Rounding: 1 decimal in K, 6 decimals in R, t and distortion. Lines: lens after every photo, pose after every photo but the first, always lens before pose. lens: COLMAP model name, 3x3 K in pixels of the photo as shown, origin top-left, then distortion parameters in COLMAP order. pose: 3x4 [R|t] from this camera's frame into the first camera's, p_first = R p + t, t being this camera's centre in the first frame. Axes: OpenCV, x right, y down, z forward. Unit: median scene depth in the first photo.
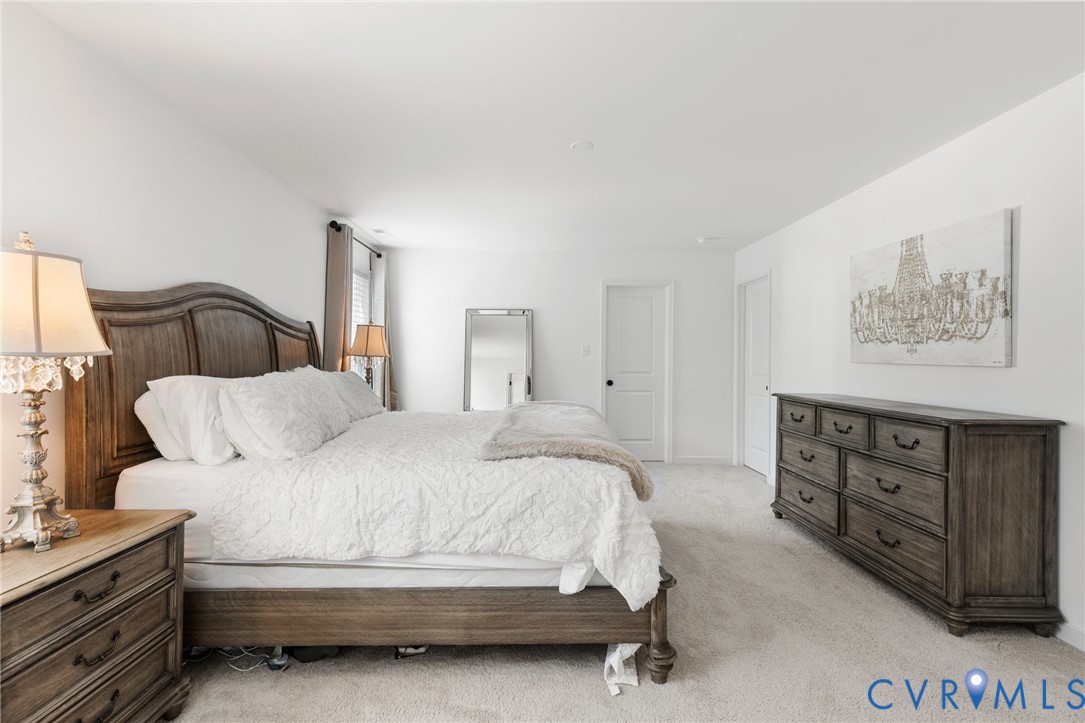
lens RADIAL K [[485.1, 0, 542.3], [0, 485.1, 358.1], [0, 0, 1]] dist [0.001934, -0.000719]
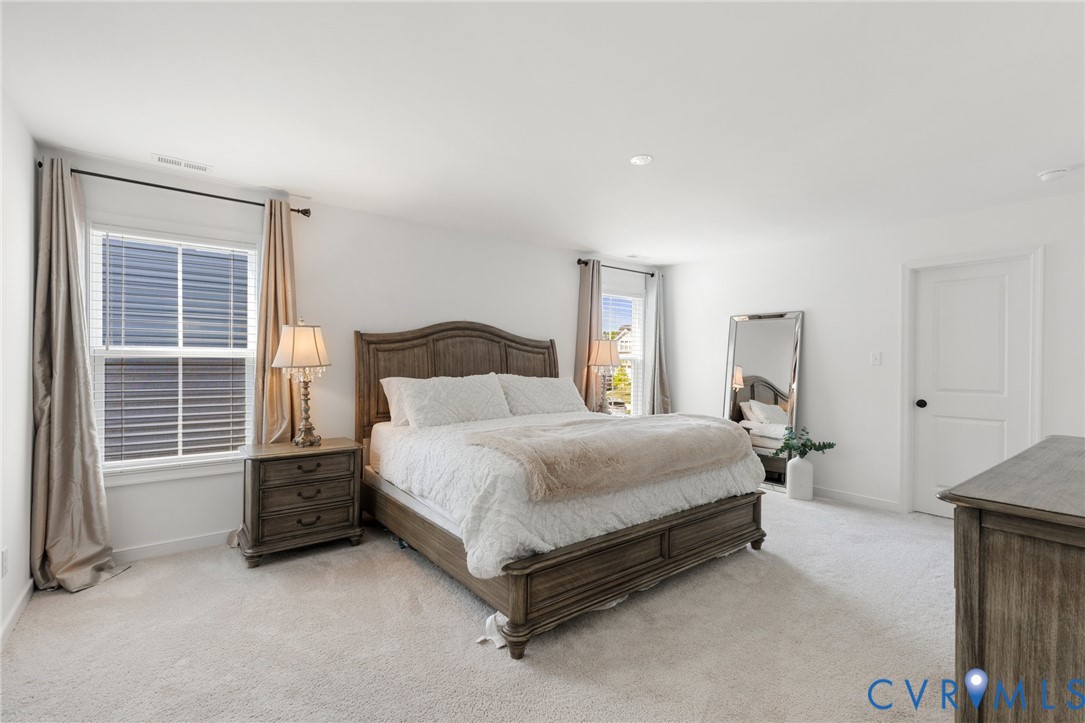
lens RADIAL K [[485.1, 0, 541.4], [0, 485.1, 366.0], [0, 0, 1]] dist [0.001934, -0.000719]
pose [[0.601279, 0.006293, -0.799014, 0.933677], [-0.003187, 0.999980, 0.005477, -0.016249], [0.799033, -0.000747, 0.601287, 0.286259]]
